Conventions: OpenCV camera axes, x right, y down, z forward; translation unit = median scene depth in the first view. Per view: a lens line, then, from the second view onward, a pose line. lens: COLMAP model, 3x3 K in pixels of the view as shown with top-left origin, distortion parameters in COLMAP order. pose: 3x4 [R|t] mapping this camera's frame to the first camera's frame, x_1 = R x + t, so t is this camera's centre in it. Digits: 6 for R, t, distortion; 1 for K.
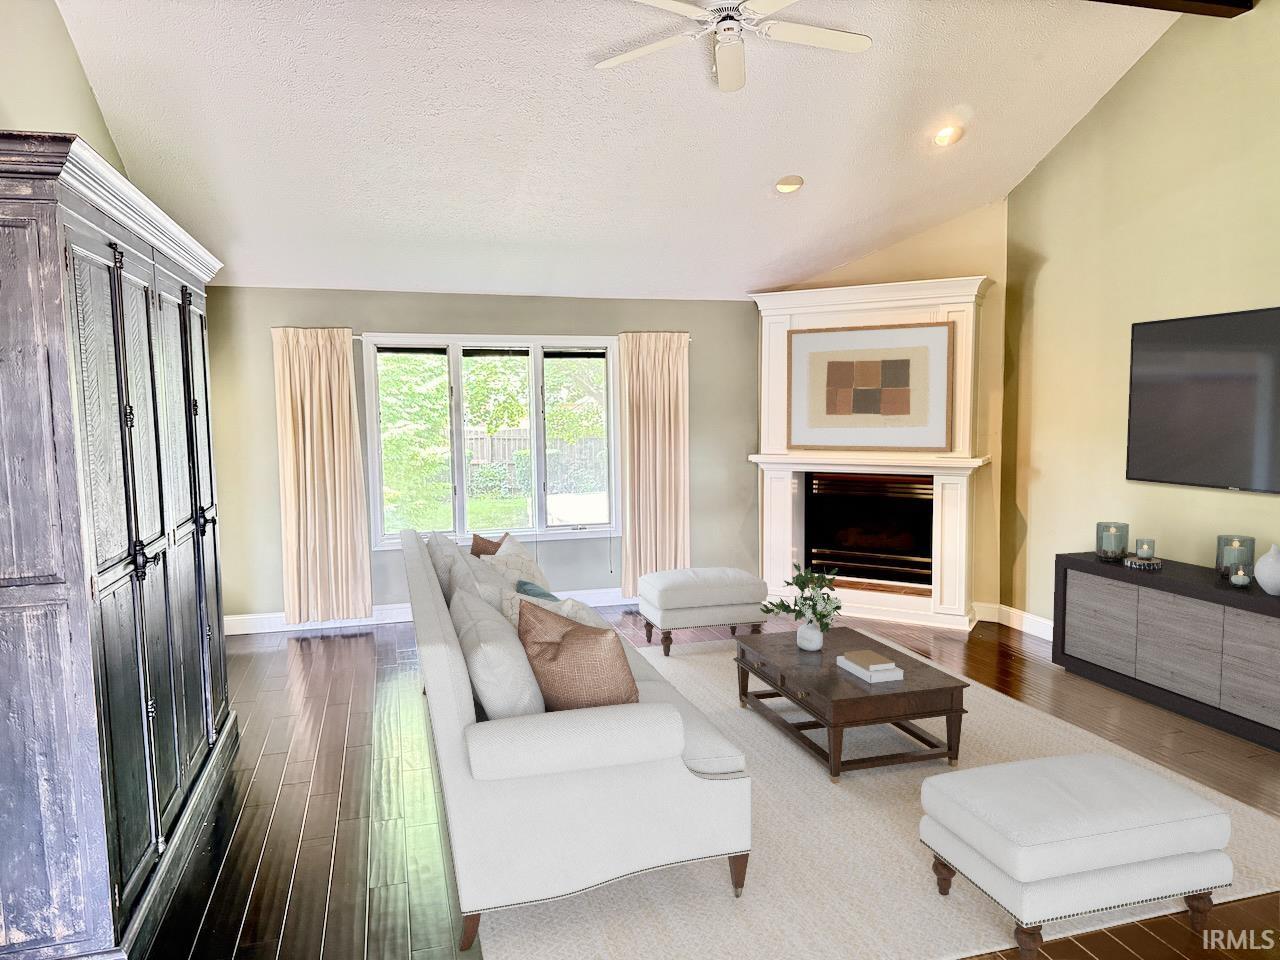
lens RADIAL K [[883.9, 0, 631.0], [0, 883.9, 481.5], [0, 0, 1]] dist [0.166338, -0.397262]
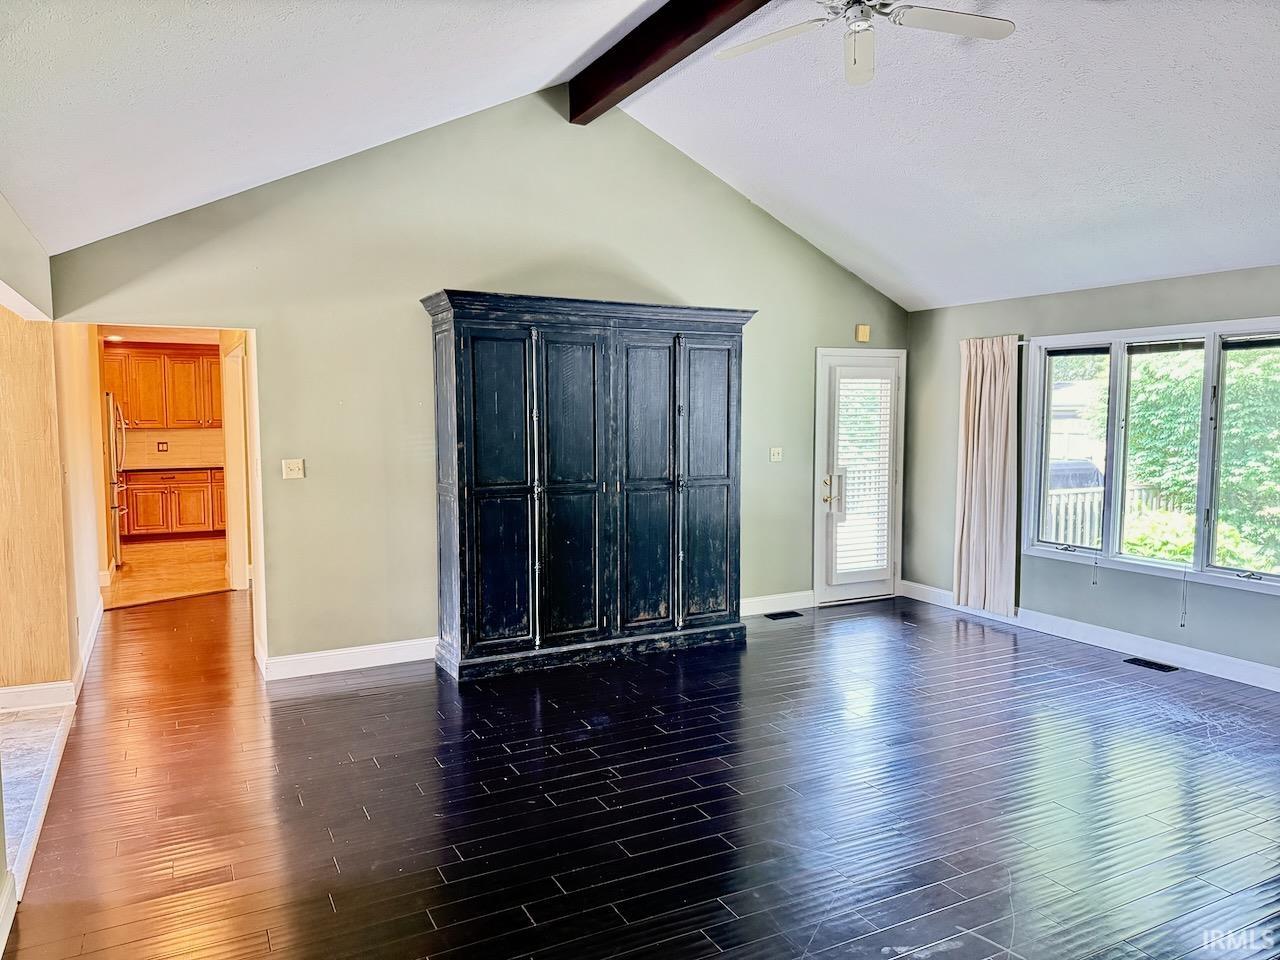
lens RADIAL K [[893.3, 0, 636.4], [0, 893.3, 480.0], [0, 0, 1]] dist [0.075036, -0.083299]
pose [[0.208747, 0.089869, -0.973832, 0.586345], [-0.092393, 0.993127, 0.071844, -0.035879], [0.973595, 0.074978, 0.215616, 0.338649]]
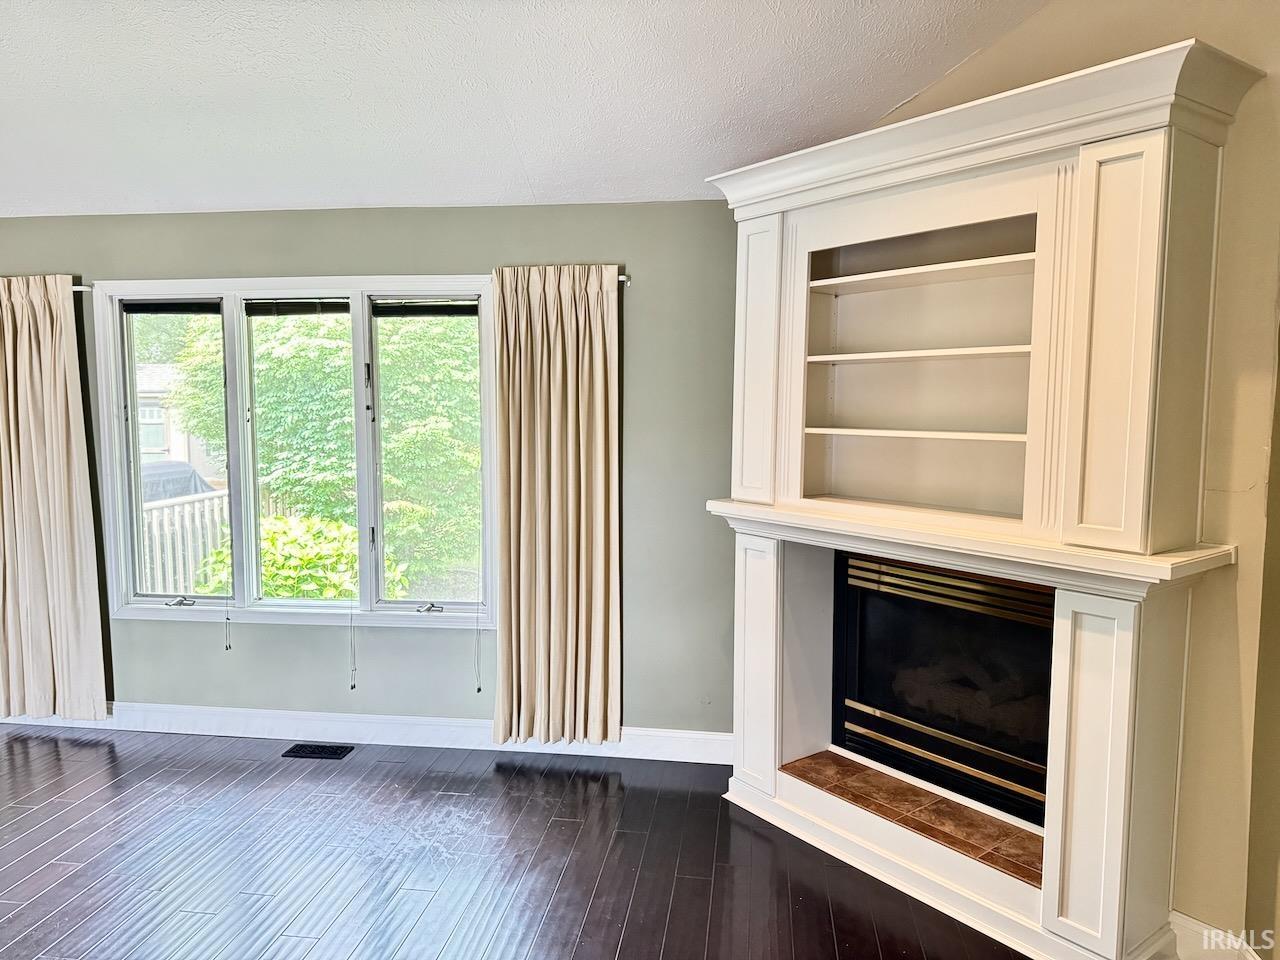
lens RADIAL K [[893.3, 0, 636.4], [0, 893.3, 480.0], [0, 0, 1]] dist [0.075036, -0.083299]
pose [[0.918899, 0.048899, -0.391451, 0.302533], [-0.047123, 0.998789, 0.014149, -0.047794], [0.391668, 0.005445, 0.920090, 0.525772]]
